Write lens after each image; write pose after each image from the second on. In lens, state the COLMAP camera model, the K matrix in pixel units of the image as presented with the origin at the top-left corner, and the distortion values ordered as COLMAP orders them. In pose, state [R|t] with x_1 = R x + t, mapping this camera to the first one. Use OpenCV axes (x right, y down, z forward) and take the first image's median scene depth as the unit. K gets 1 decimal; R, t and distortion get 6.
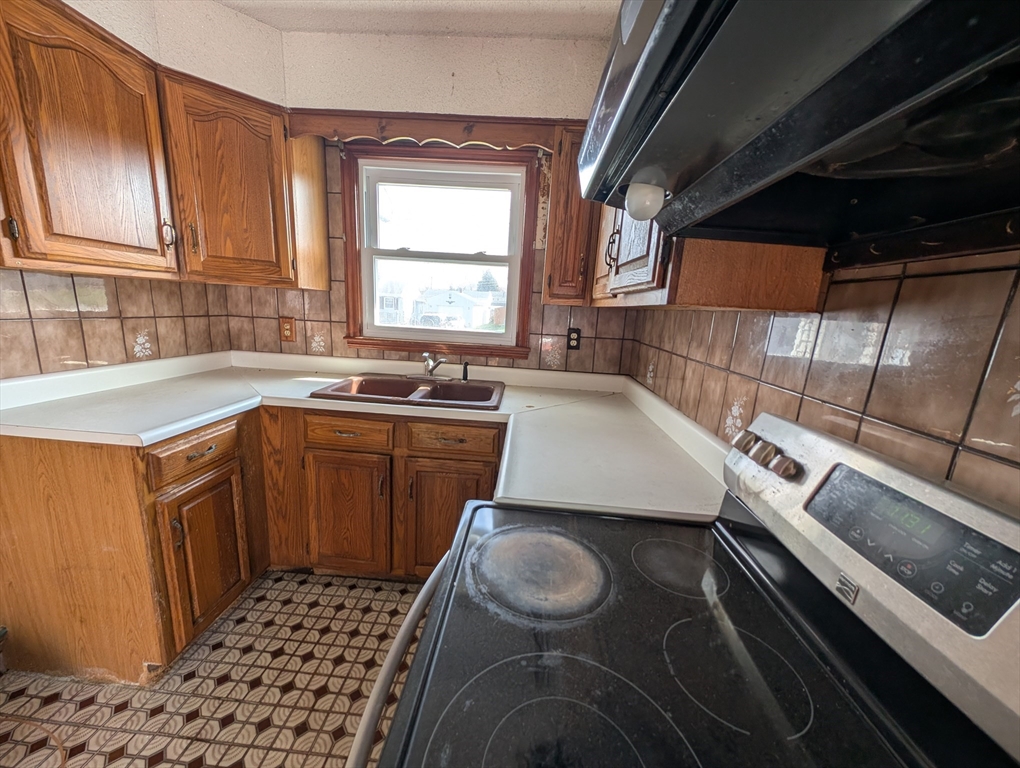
lens RADIAL K [[385.2, 0, 506.6], [0, 385.2, 385.2], [0, 0, 1]] dist [-0.002122, -0.000330]
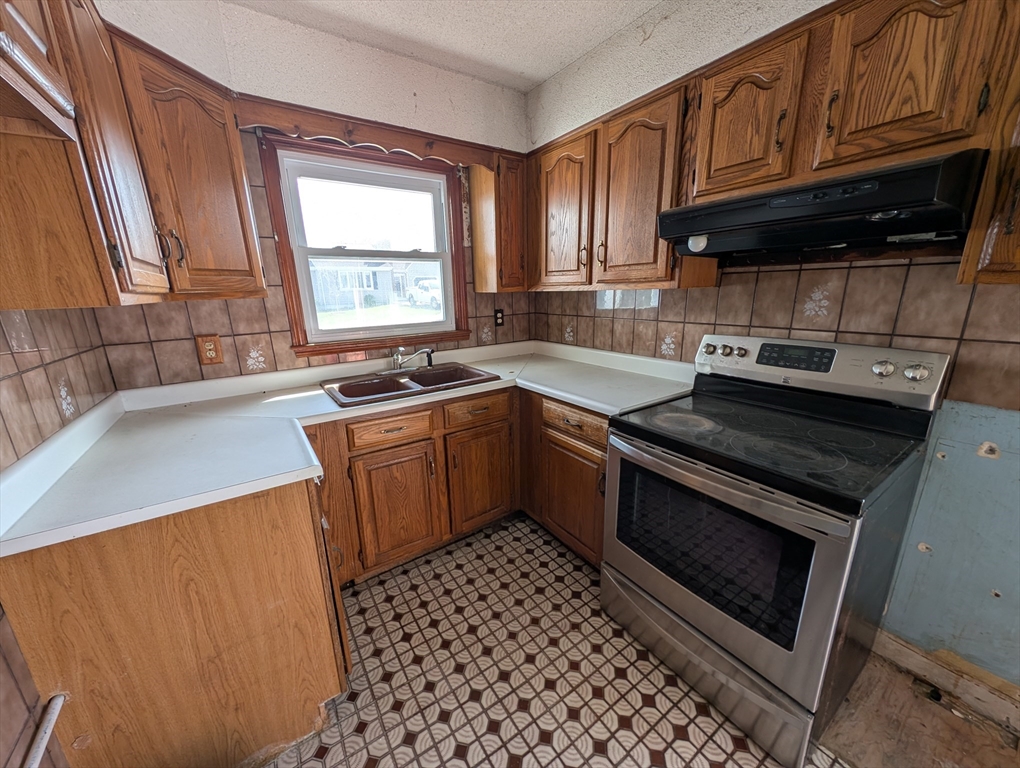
lens RADIAL K [[385.2, 0, 506.6], [0, 385.2, 385.2], [0, 0, 1]] dist [-0.002122, -0.000330]
pose [[0.790817, -0.224205, 0.569509, -0.710850], [0.192651, 0.974377, 0.116080, -0.056676], [-0.580942, 0.017918, 0.813748, -0.049380]]
